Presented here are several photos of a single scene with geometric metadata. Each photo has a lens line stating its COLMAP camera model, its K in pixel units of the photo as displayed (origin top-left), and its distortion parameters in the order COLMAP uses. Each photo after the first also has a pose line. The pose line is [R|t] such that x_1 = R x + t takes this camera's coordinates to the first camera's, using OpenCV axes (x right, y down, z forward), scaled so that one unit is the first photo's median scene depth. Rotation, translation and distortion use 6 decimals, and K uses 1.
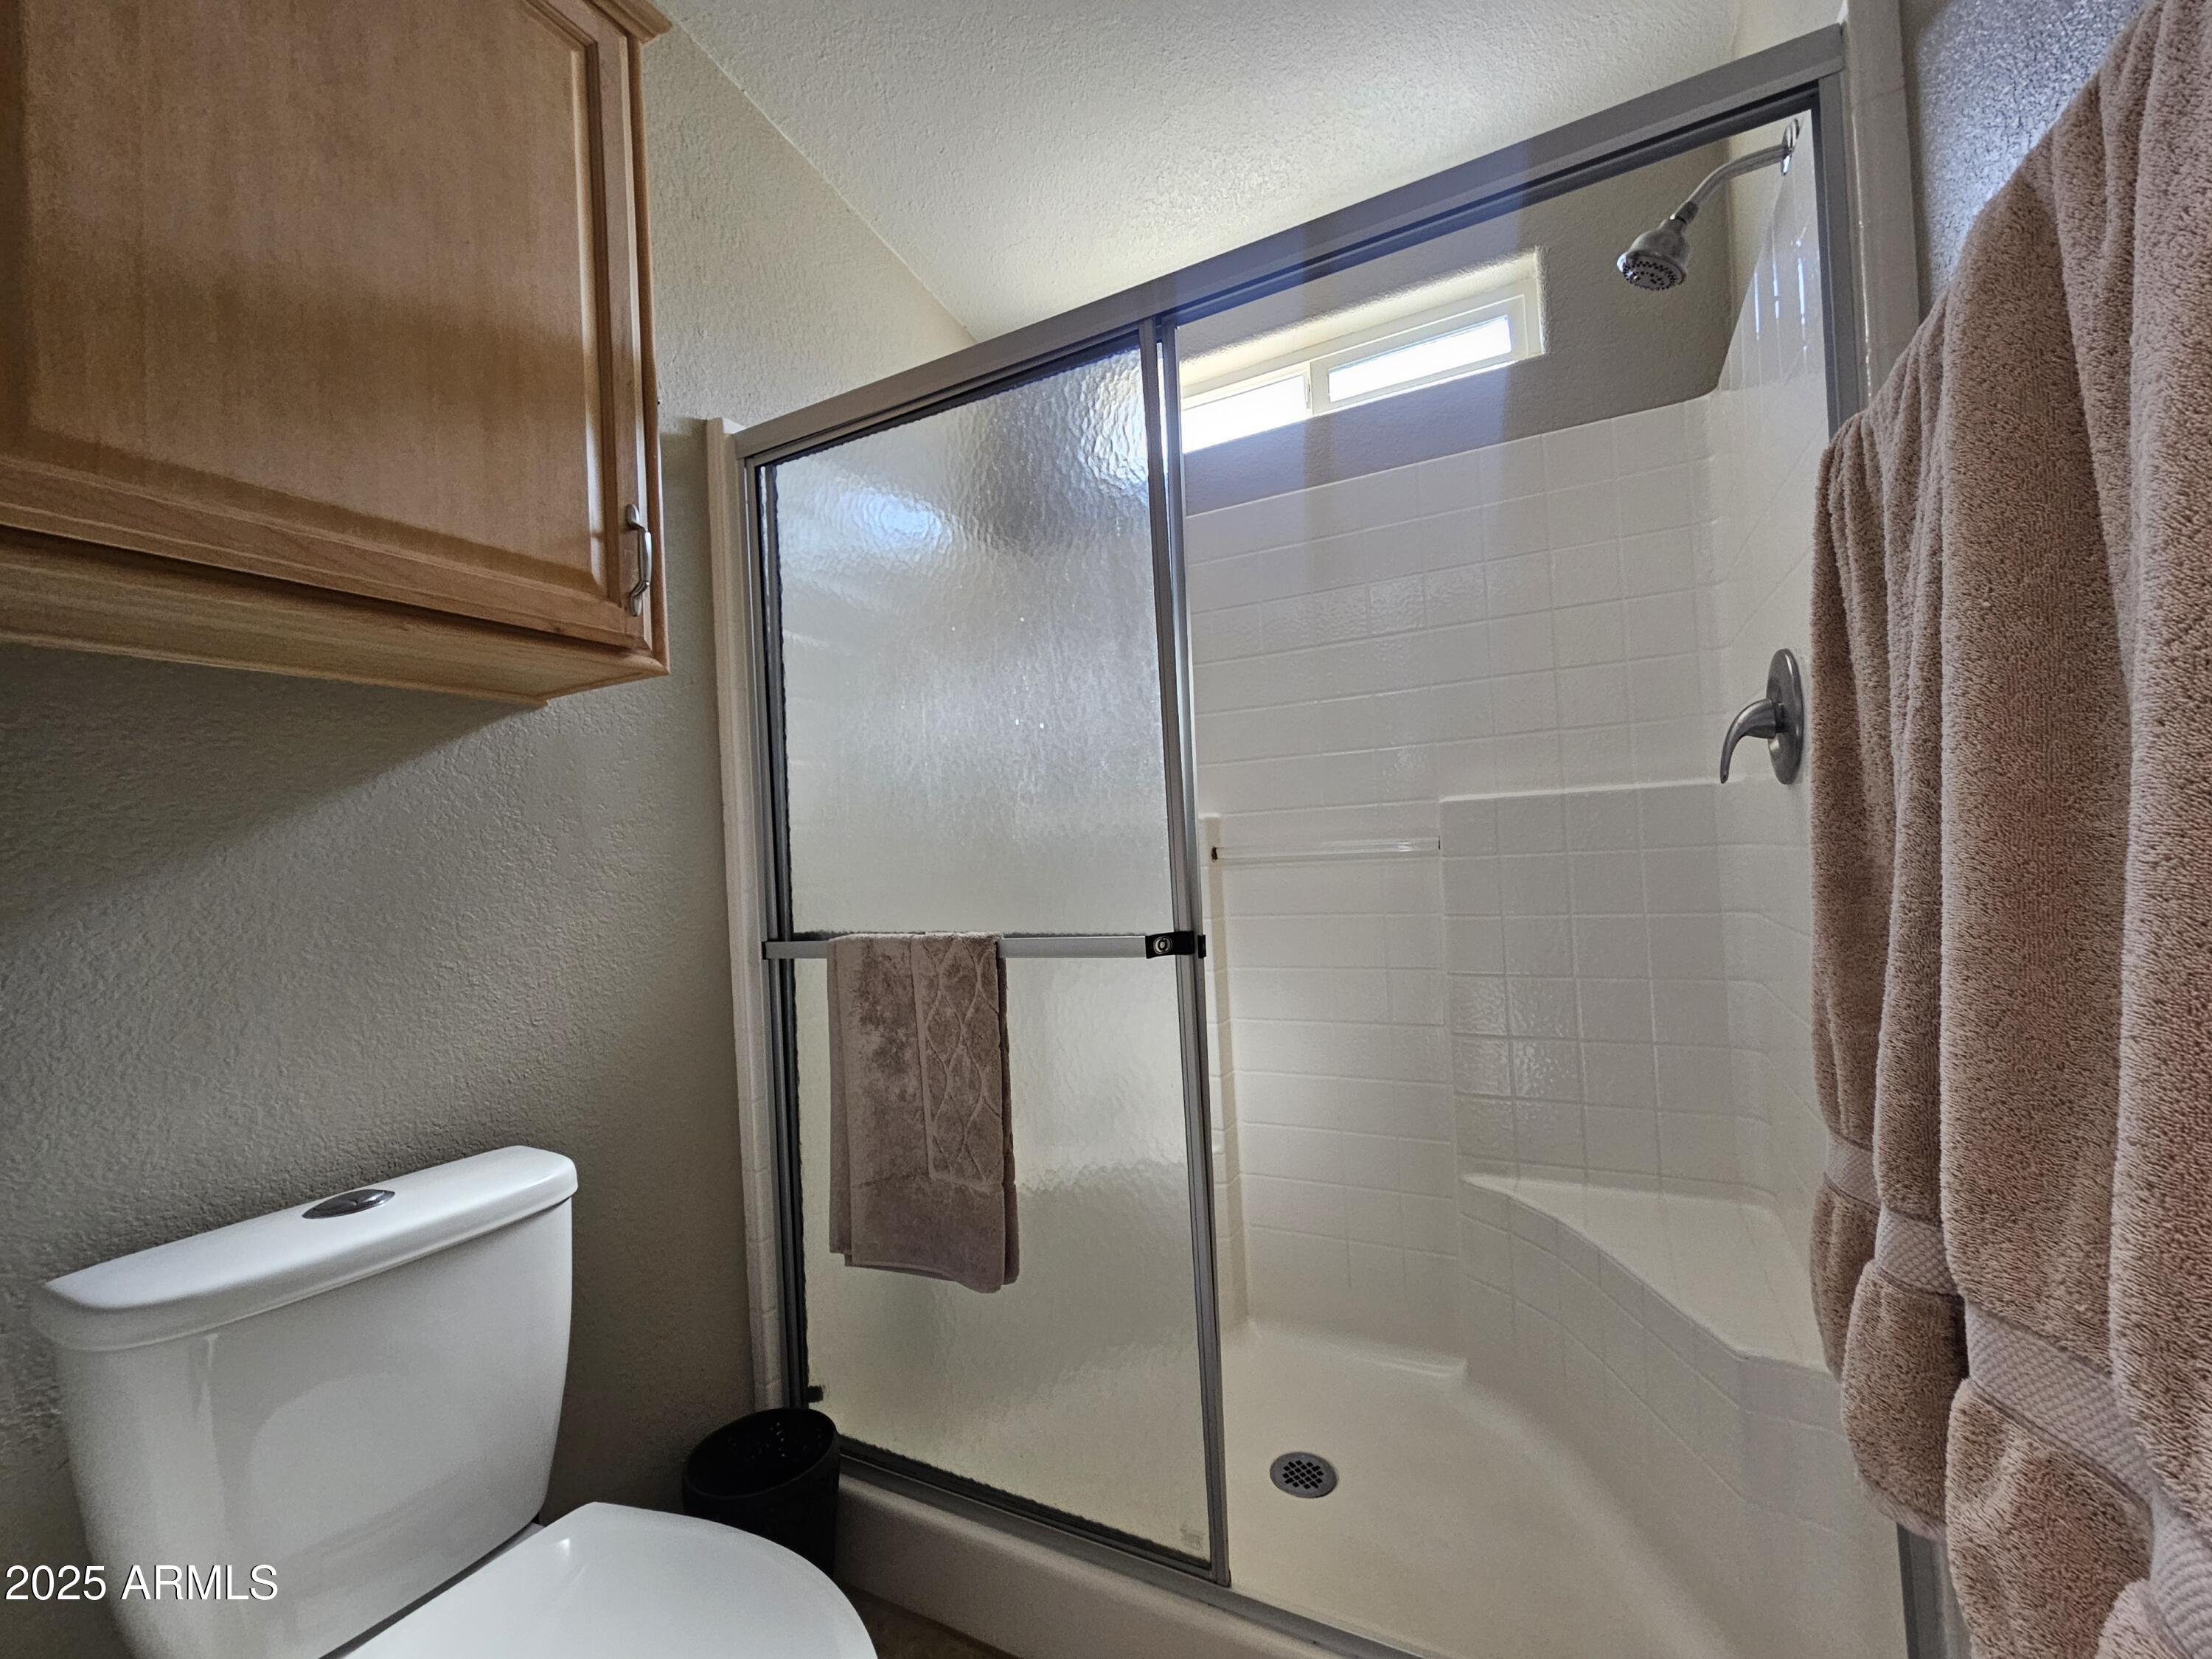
lens RADIAL K [[909.2, 0, 1110.1], [0, 909.2, 838.0], [0, 0, 1]] dist [-0.002141, 0.001266]
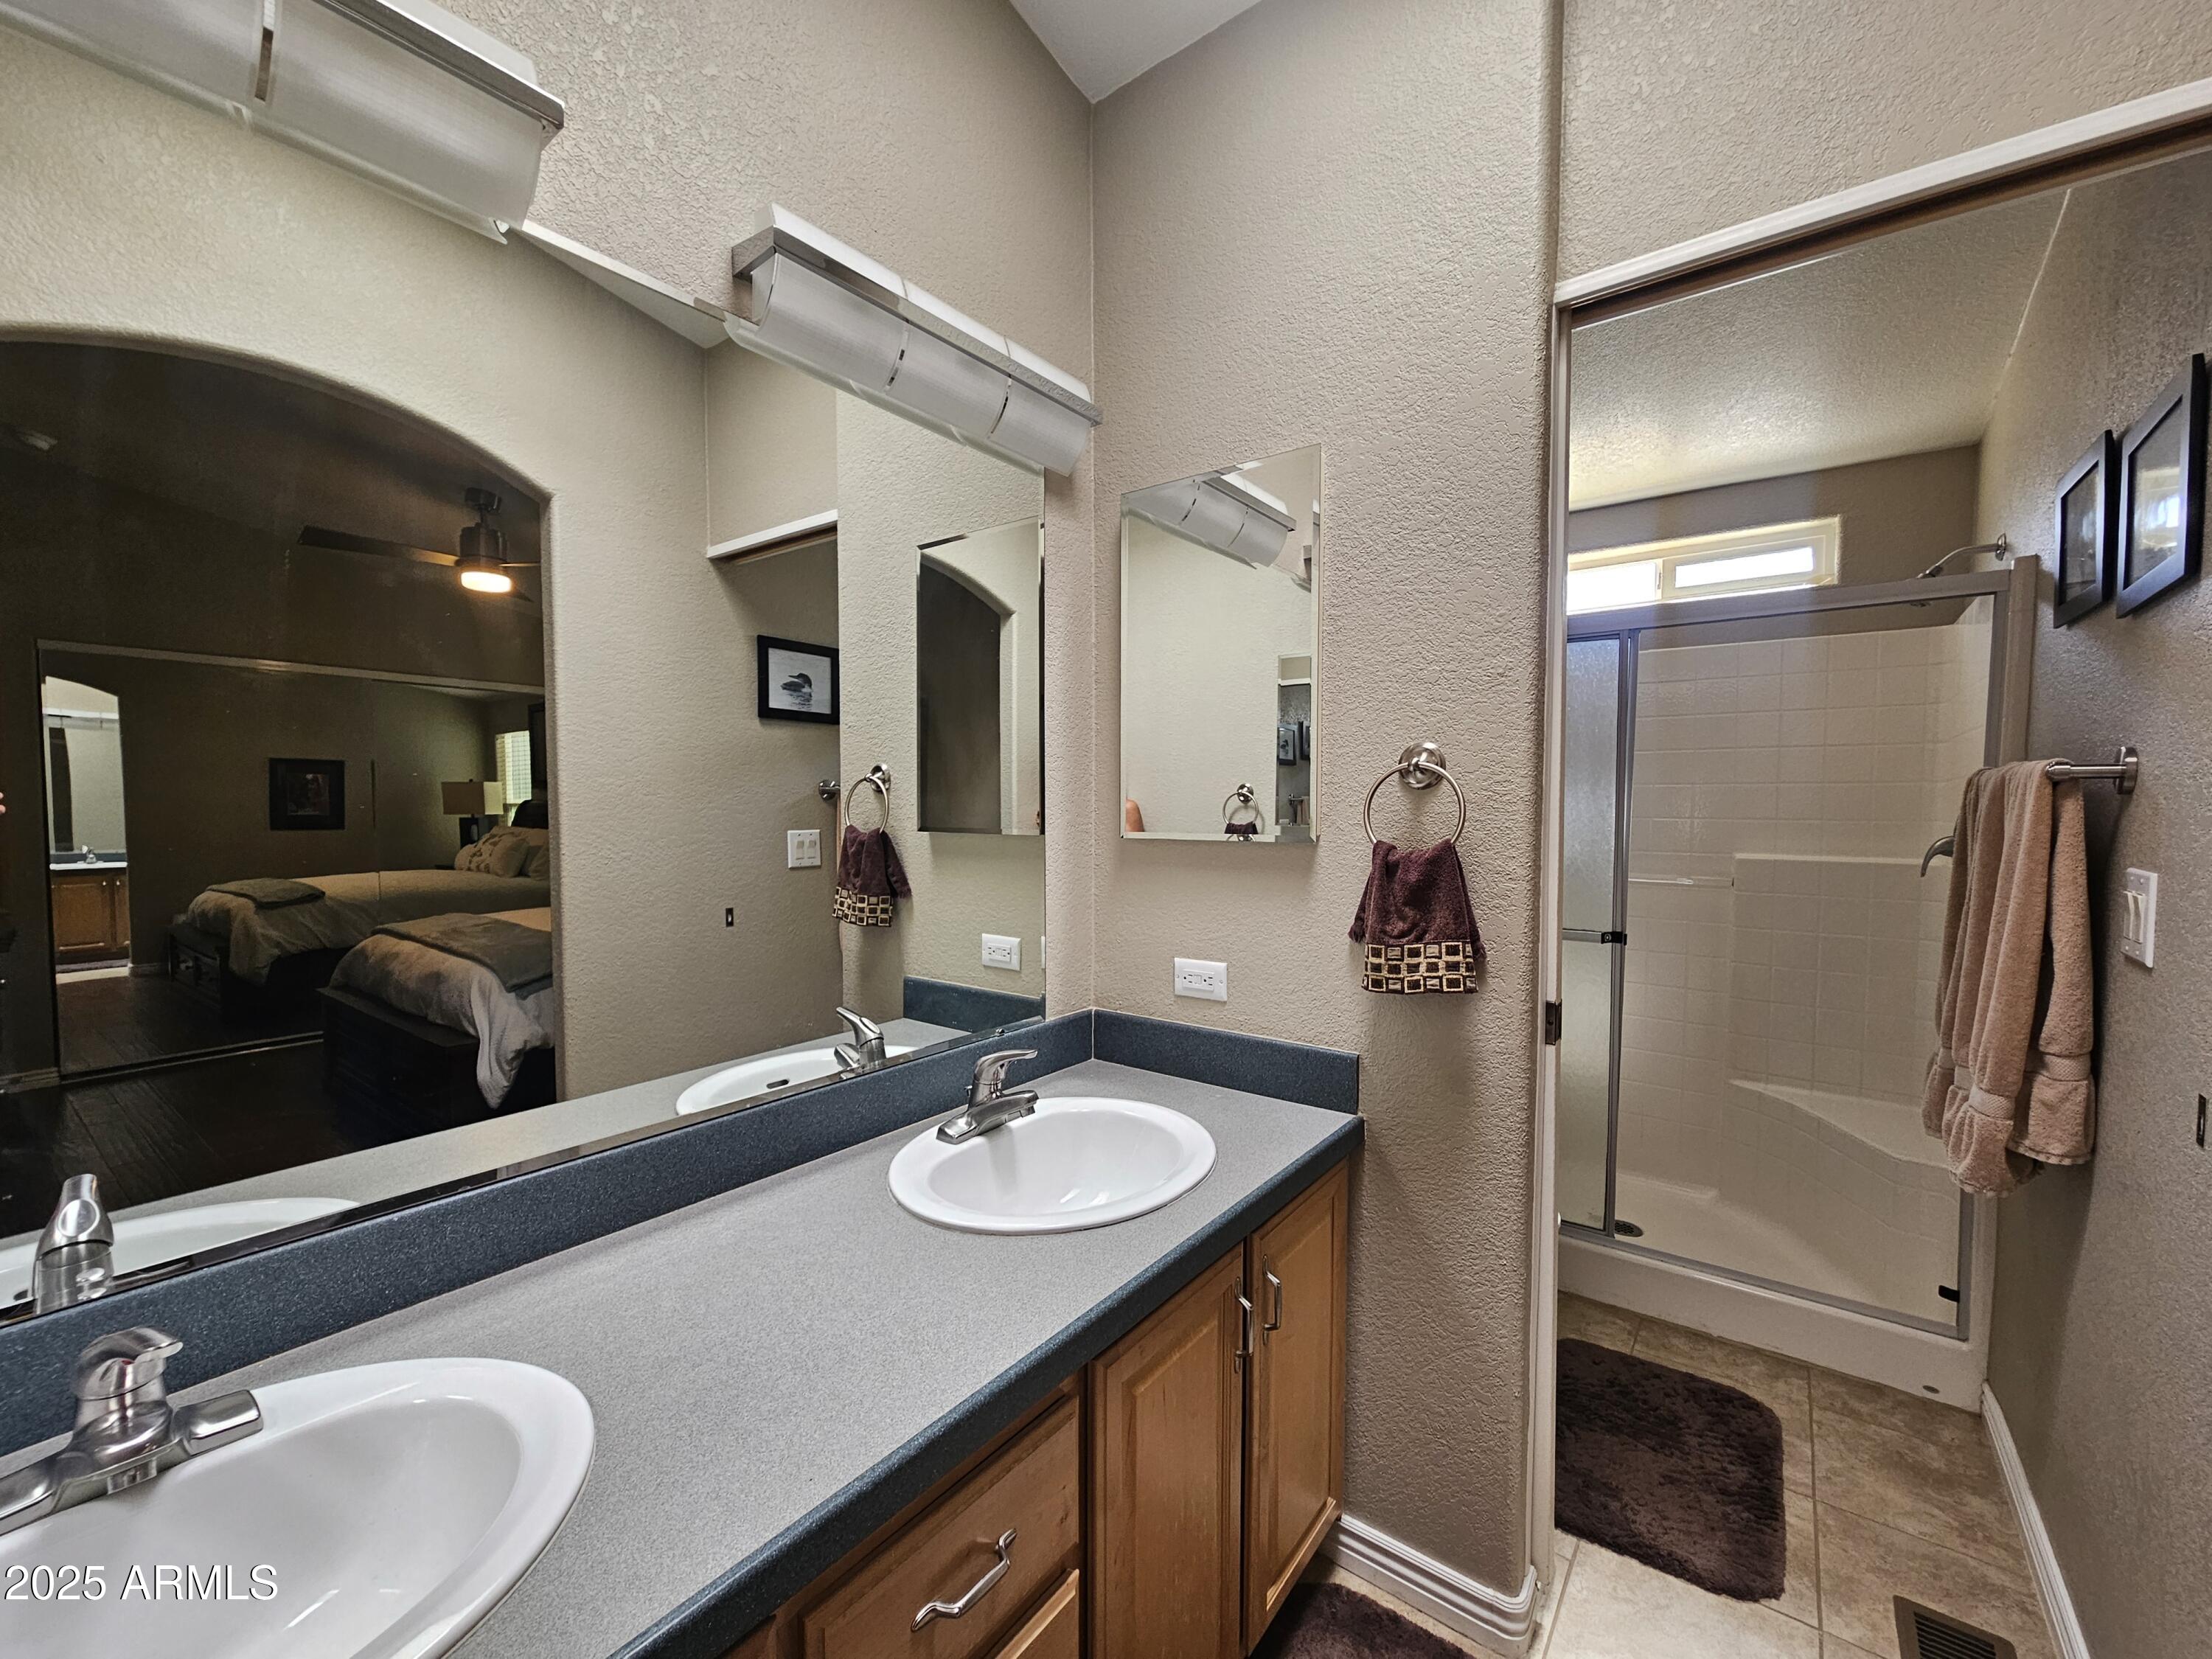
lens RADIAL K [[909.2, 0, 1109.0], [0, 909.2, 846.3], [0, 0, 1]] dist [-0.002141, 0.001266]
pose [[0.984505, 0.065269, -0.162759, -0.536531], [-0.054407, 0.996039, 0.070328, -0.126537], [0.166705, -0.060383, 0.984156, -0.886552]]
